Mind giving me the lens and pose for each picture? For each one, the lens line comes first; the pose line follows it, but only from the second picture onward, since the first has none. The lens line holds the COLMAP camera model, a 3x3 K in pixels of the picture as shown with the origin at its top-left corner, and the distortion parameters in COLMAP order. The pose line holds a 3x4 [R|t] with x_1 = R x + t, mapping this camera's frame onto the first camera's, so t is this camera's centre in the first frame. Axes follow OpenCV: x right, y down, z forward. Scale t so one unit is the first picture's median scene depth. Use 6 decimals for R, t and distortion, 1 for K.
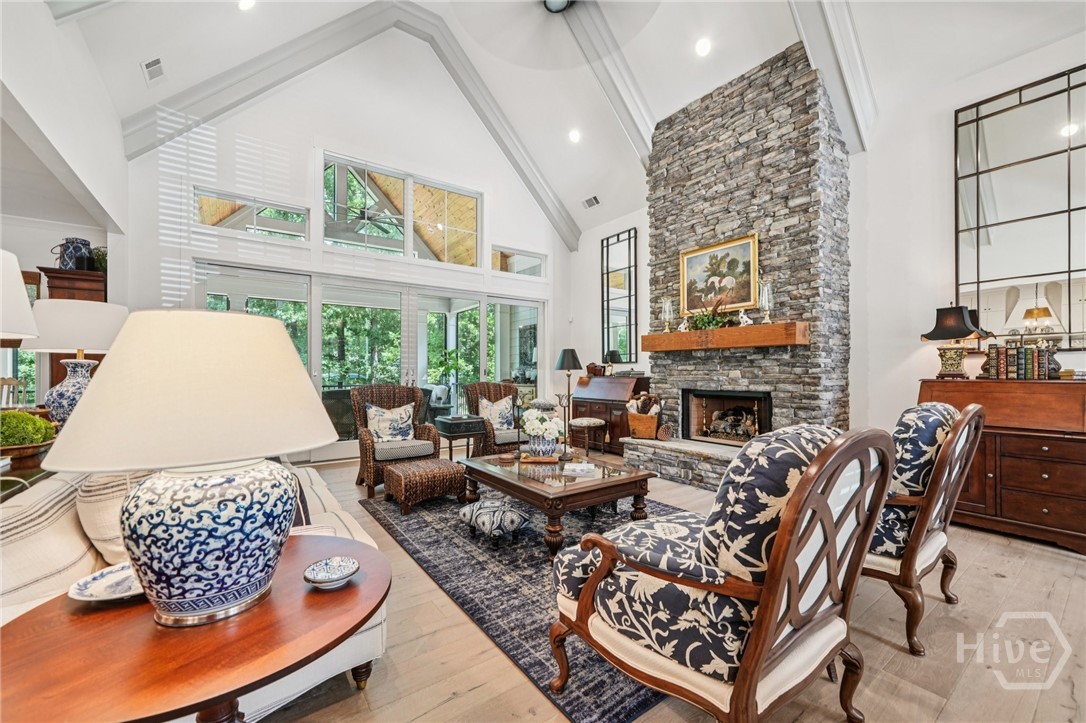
lens RADIAL K [[430.3, 0, 541.2], [0, 430.3, 367.4], [0, 0, 1]] dist [0.000148, -0.000047]
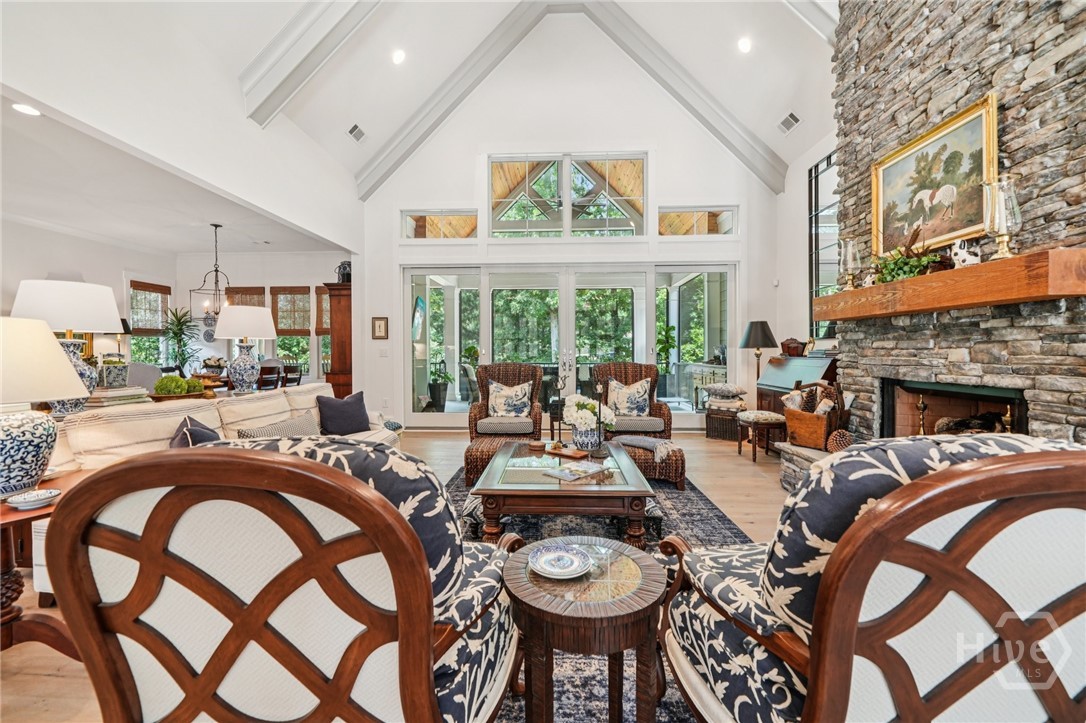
lens RADIAL K [[437.4, 0, 541.5], [0, 437.4, 353.1], [0, 0, 1]] dist [-0.001564, -0.000467]
pose [[0.788577, 0.003612, -0.614926, 0.354473], [0.006585, 0.999876, 0.014317, 0.000976], [0.614901, -0.015339, 0.788455, 0.195990]]
